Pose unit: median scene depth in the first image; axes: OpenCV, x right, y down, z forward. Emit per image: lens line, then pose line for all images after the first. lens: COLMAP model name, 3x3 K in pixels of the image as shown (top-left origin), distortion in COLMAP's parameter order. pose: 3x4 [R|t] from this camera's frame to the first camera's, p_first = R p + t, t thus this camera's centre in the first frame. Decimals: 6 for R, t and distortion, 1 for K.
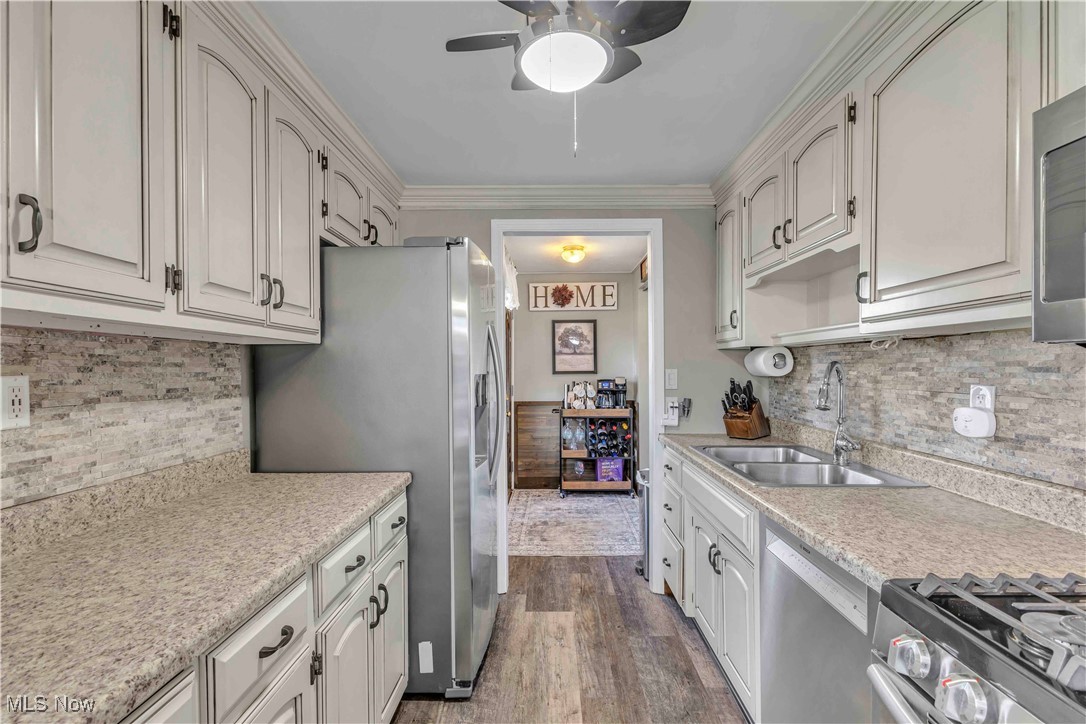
lens RADIAL K [[531.1, 0, 557.8], [0, 531.1, 373.4], [0, 0, 1]] dist [-0.000181, 0.001432]
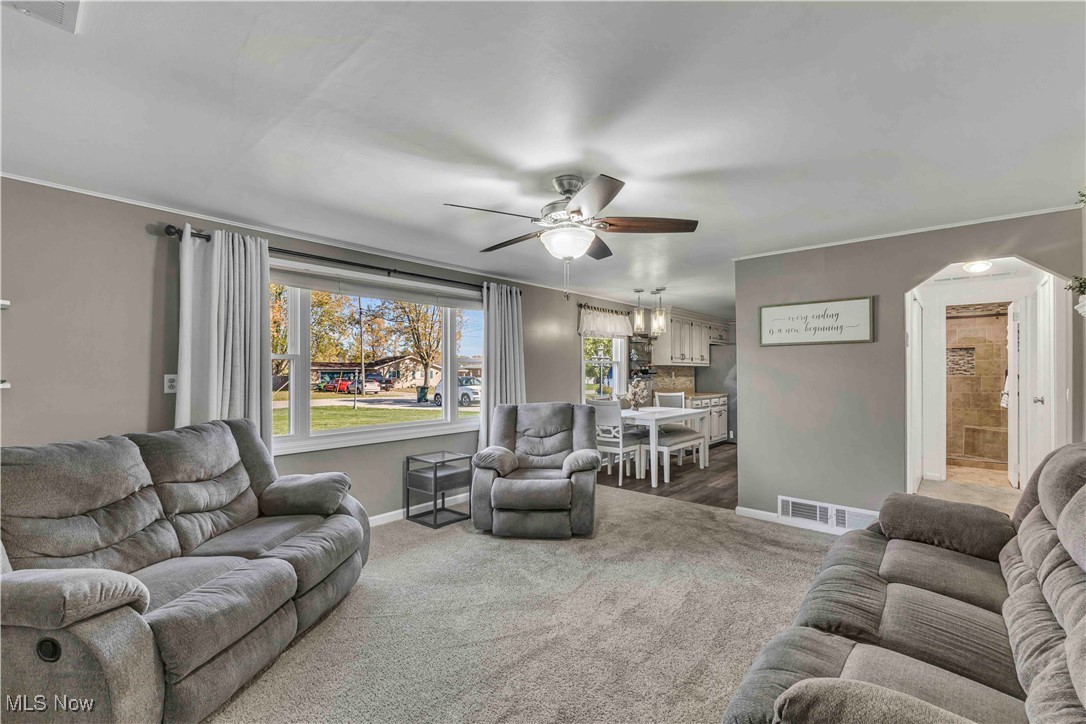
lens RADIAL K [[465.4, 0, 549.8], [0, 465.4, 367.5], [0, 0, 1]] dist [0.010759, -0.000985]
pose [[0.756946, 0.000943, -0.653476, 0.976719], [-0.010804, 0.999880, -0.011072, 0.015387], [0.653388, 0.015441, 0.756866, -2.517744]]
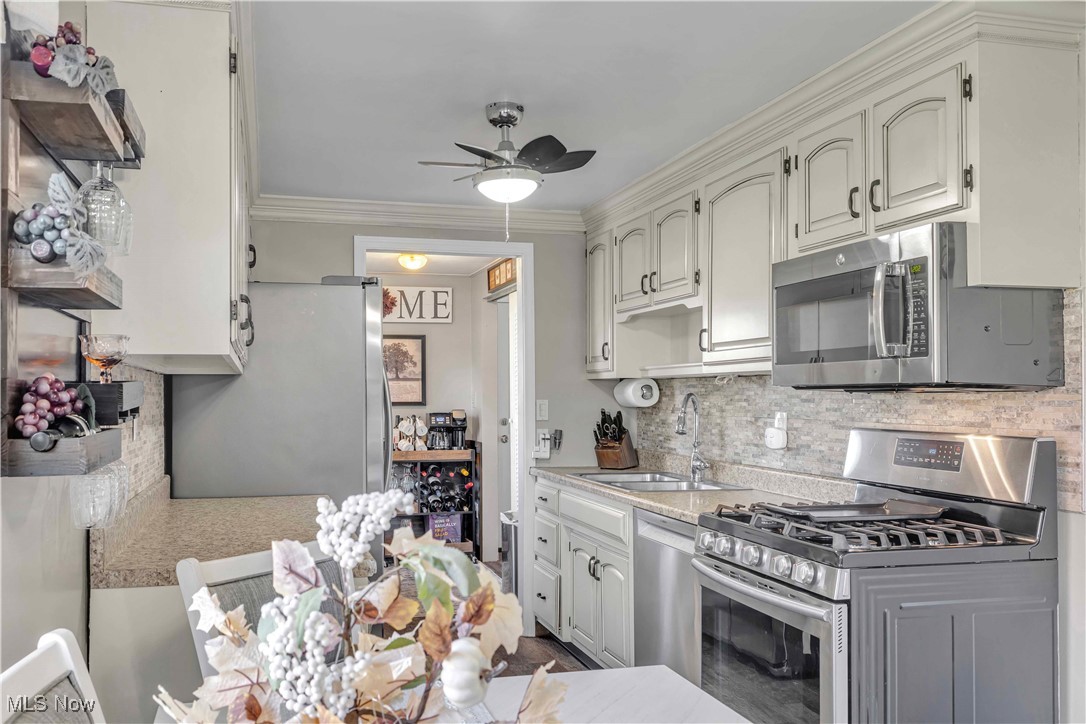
lens RADIAL K [[912.8, 0, 544.6], [0, 912.8, 367.9], [0, 0, 1]] dist [0.041459, 0.001188]
pose [[0.959809, 0.013596, 0.280324, -0.301027], [-0.001460, 0.999054, -0.043455, 0.007951], [-0.280650, 0.041299, 0.958921, -0.719411]]
